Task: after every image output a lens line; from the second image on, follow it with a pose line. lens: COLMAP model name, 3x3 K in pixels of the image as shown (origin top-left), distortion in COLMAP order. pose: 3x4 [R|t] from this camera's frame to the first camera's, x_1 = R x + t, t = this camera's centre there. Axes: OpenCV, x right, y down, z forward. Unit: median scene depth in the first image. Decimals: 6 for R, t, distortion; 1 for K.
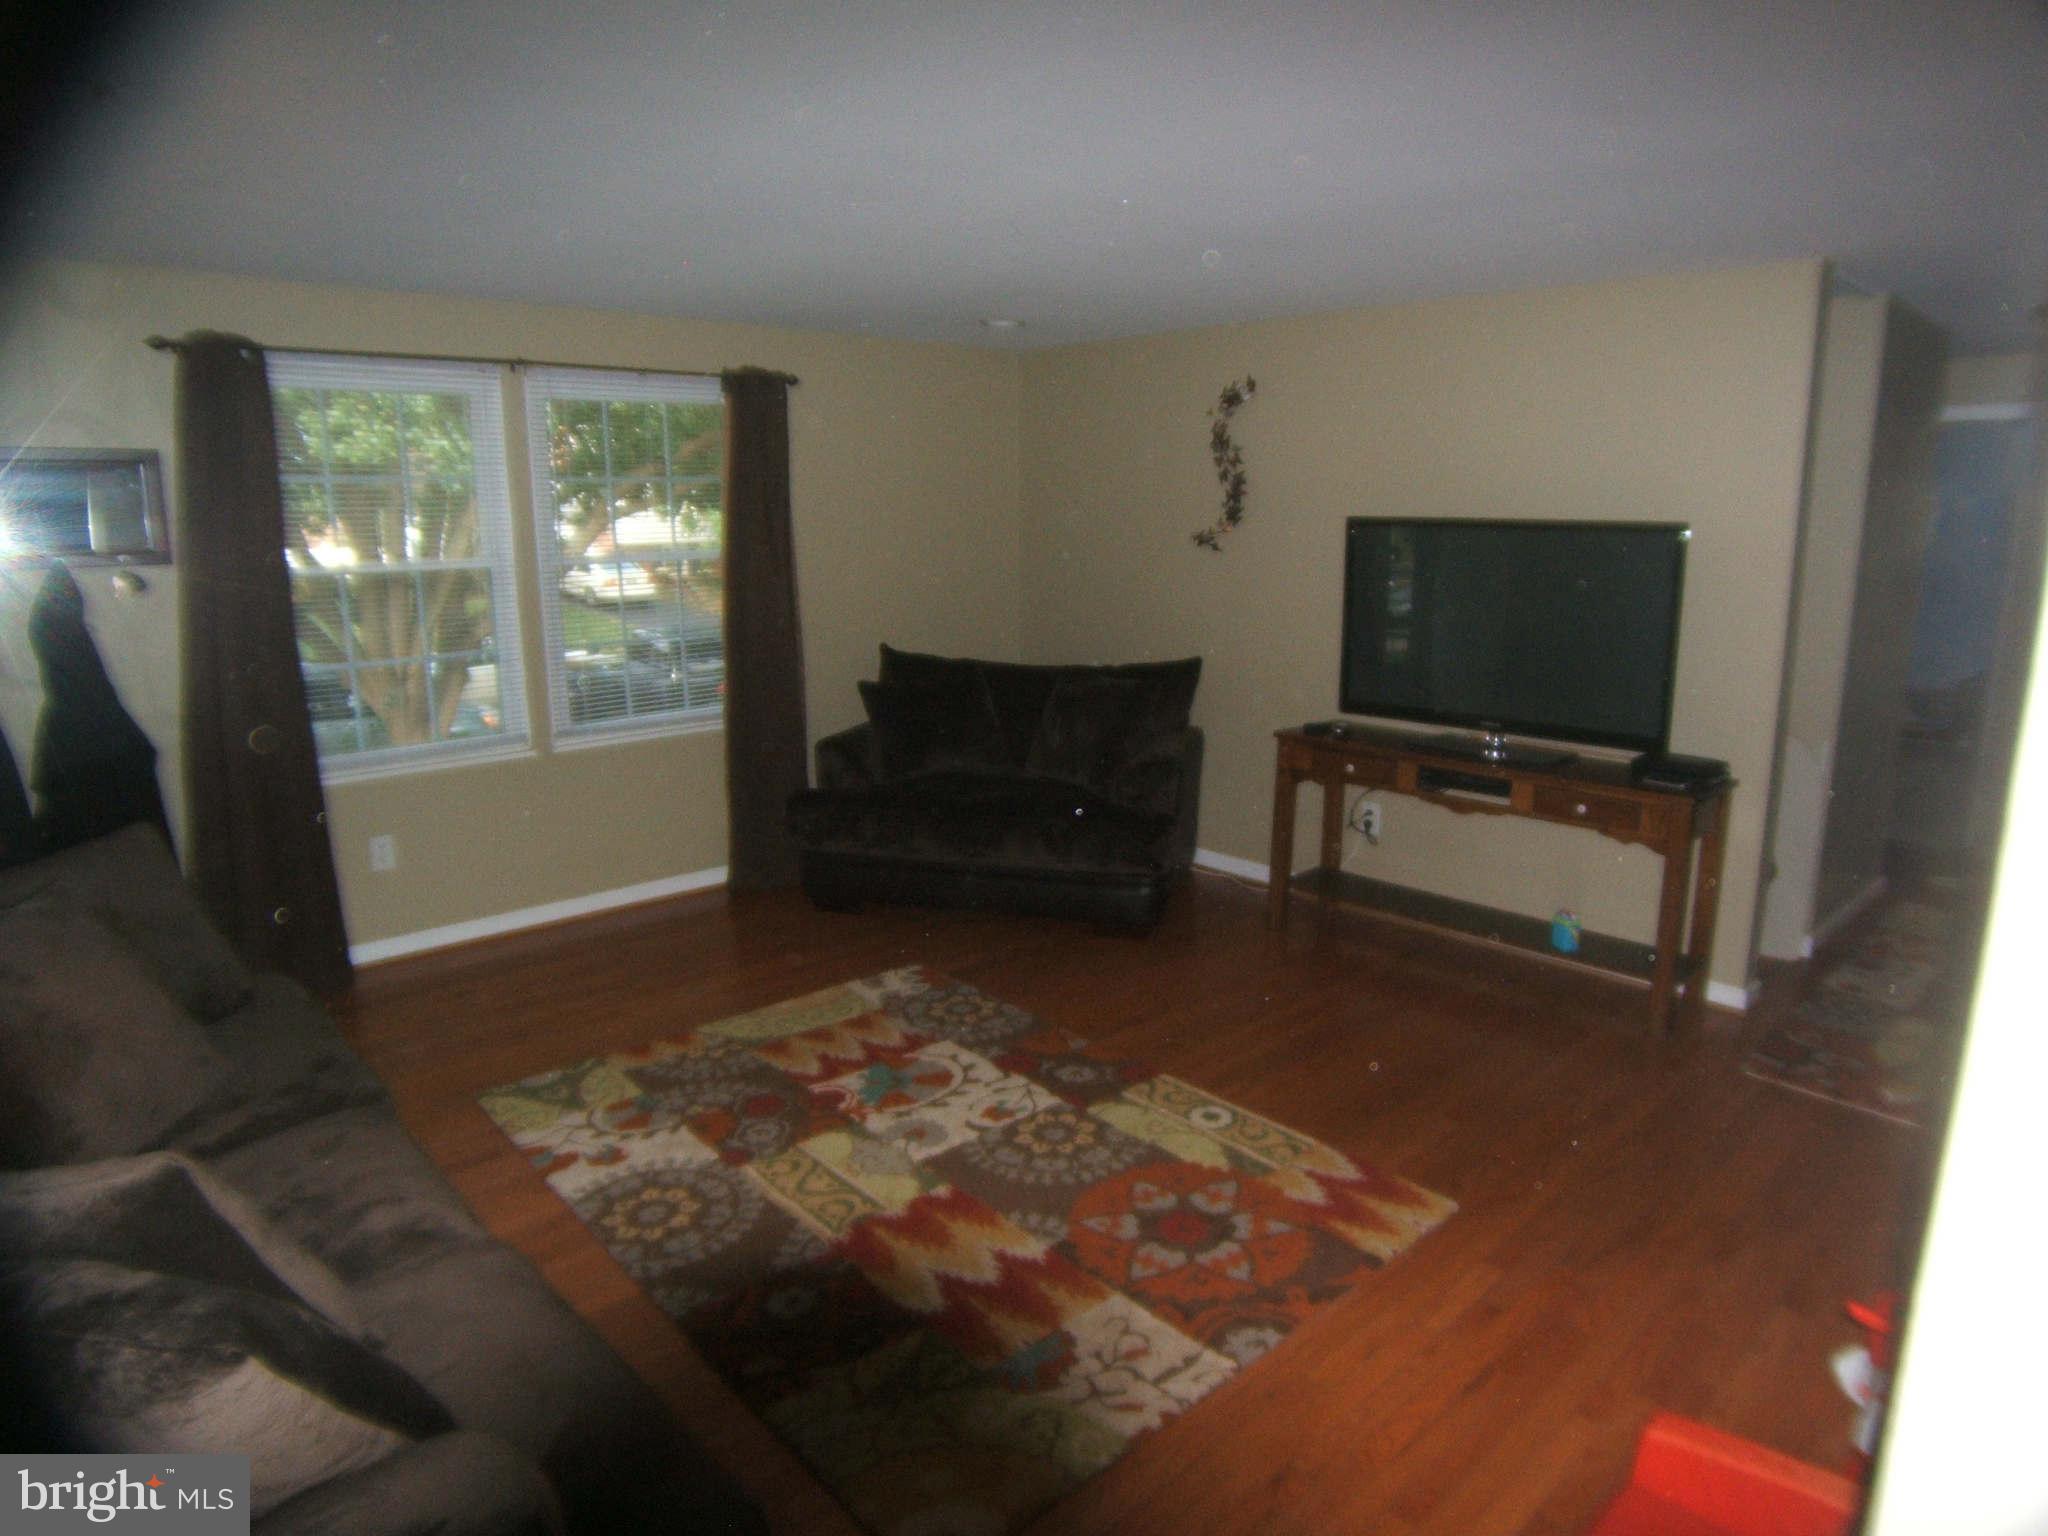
lens RADIAL K [[1234.8, 0, 1069.4], [0, 1234.8, 763.8], [0, 0, 1]] dist [-0.117229, 0.051538]
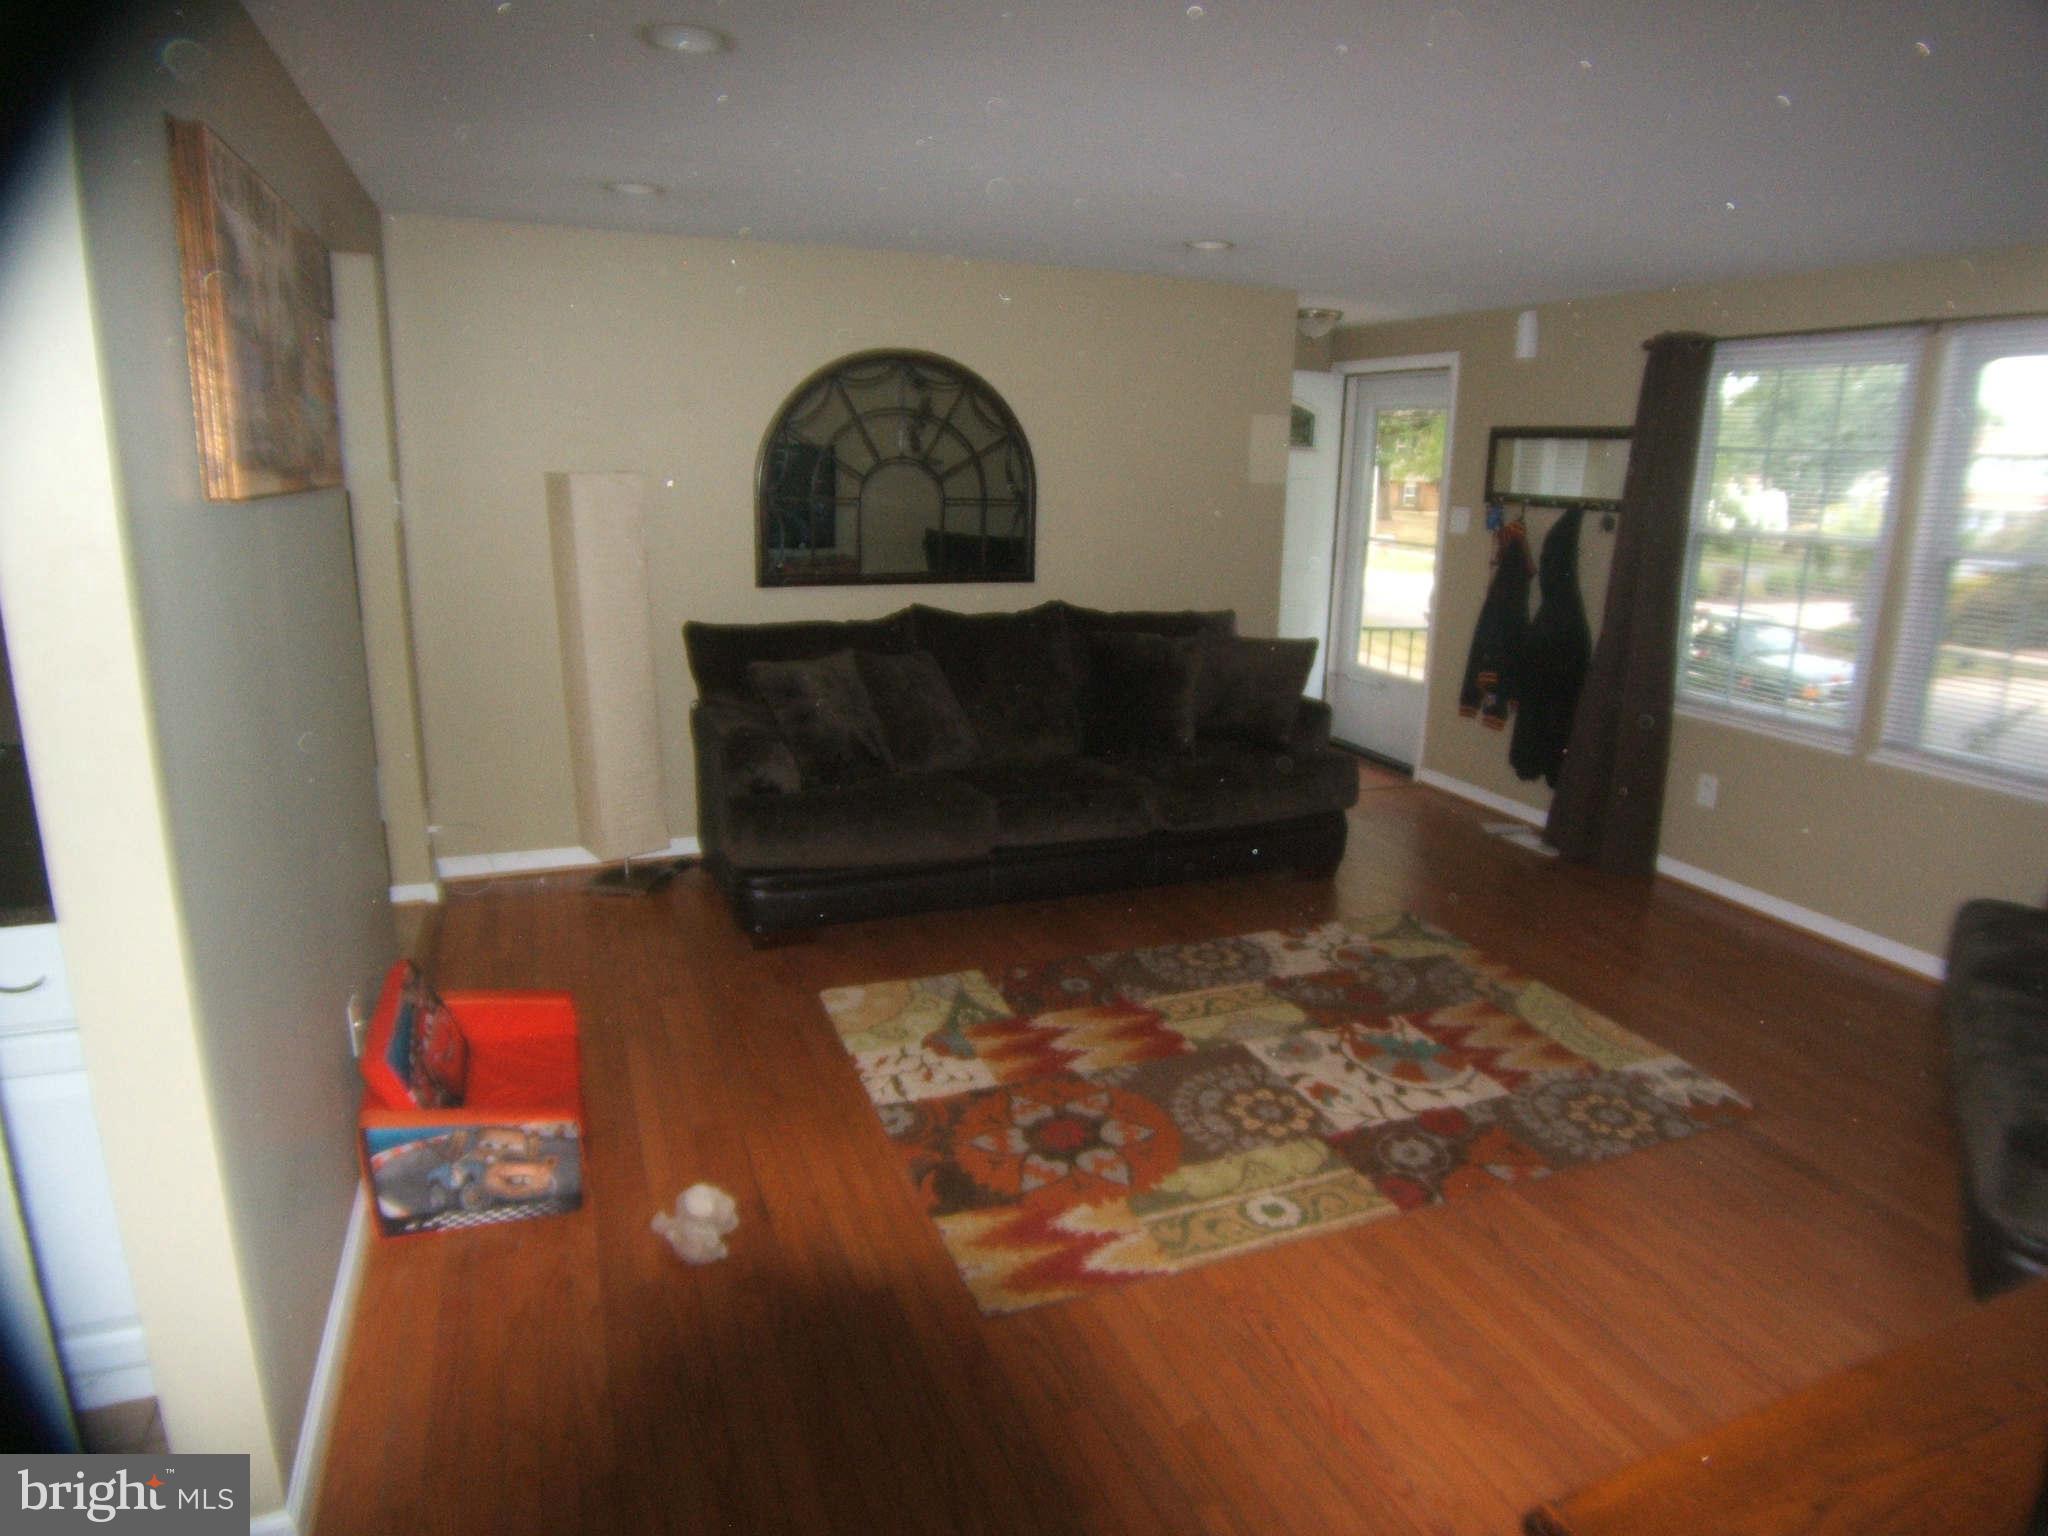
lens RADIAL K [[1234.8, 0, 1069.4], [0, 1234.8, 763.8], [0, 0, 1]] dist [-0.117229, 0.051538]
pose [[-0.348534, 0.213470, -0.912663, 0.783756], [-0.222826, 0.926933, 0.301902, -0.186663], [0.910425, 0.308588, -0.275501, 0.946536]]
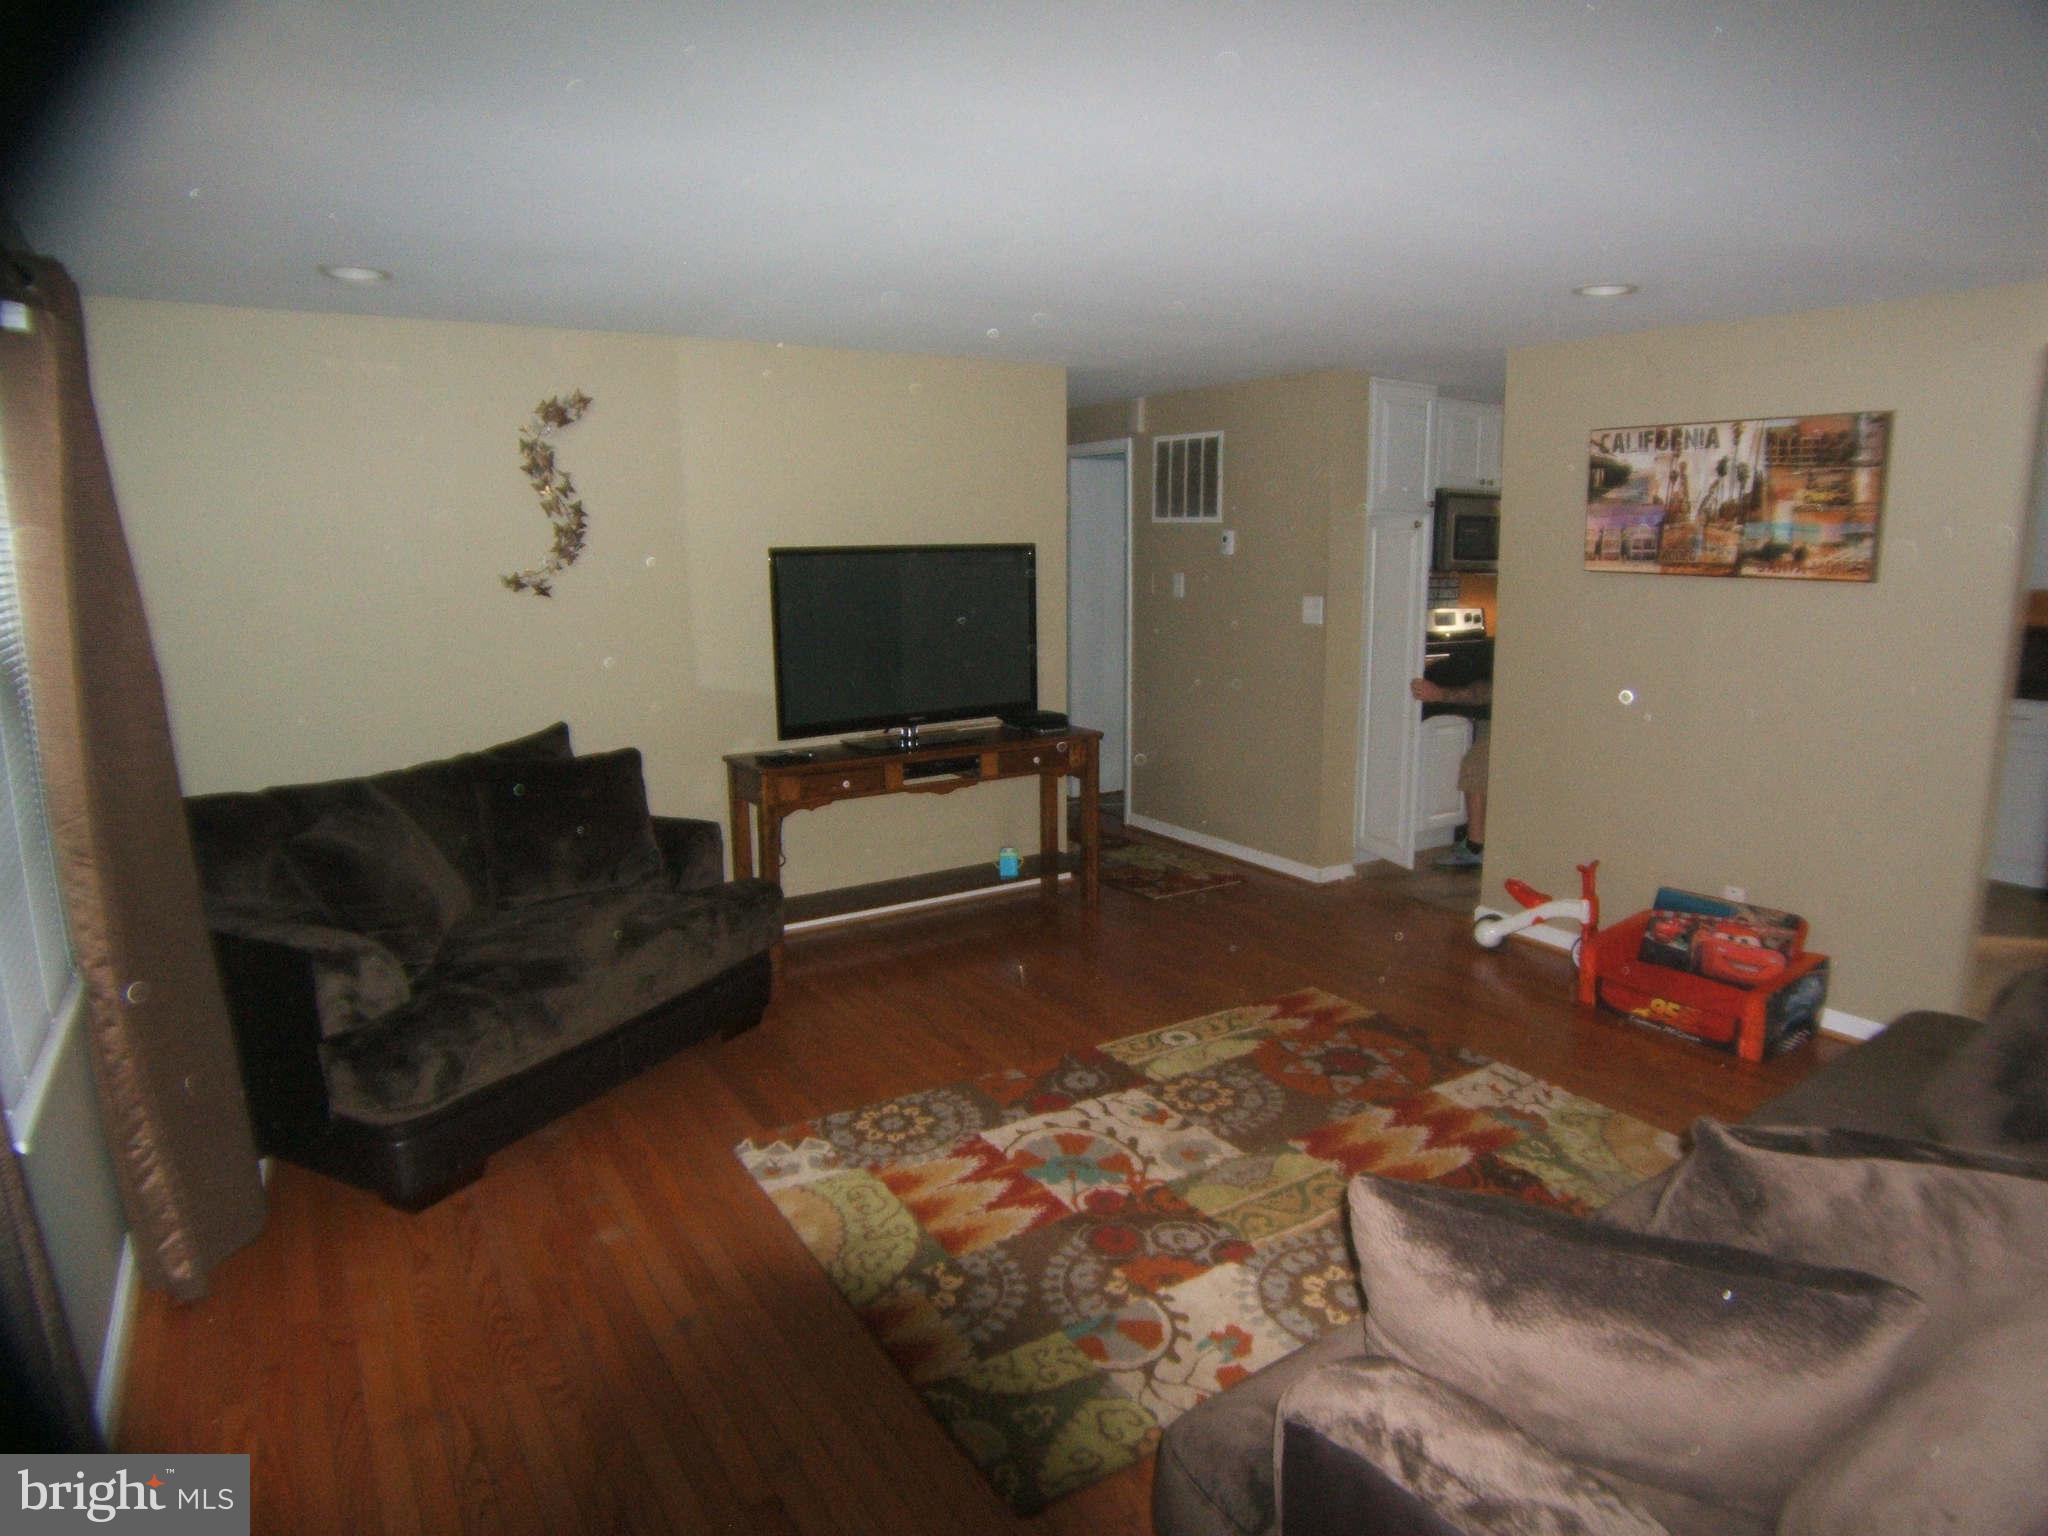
lens RADIAL K [[1234.8, 0, 1069.4], [0, 1234.8, 763.8], [0, 0, 1]] dist [-0.117229, 0.051538]
pose [[0.169592, -0.179349, 0.969057, -0.966938], [0.206802, 0.967885, 0.142940, -0.158702], [-0.963572, 0.176161, 0.201236, 0.763641]]
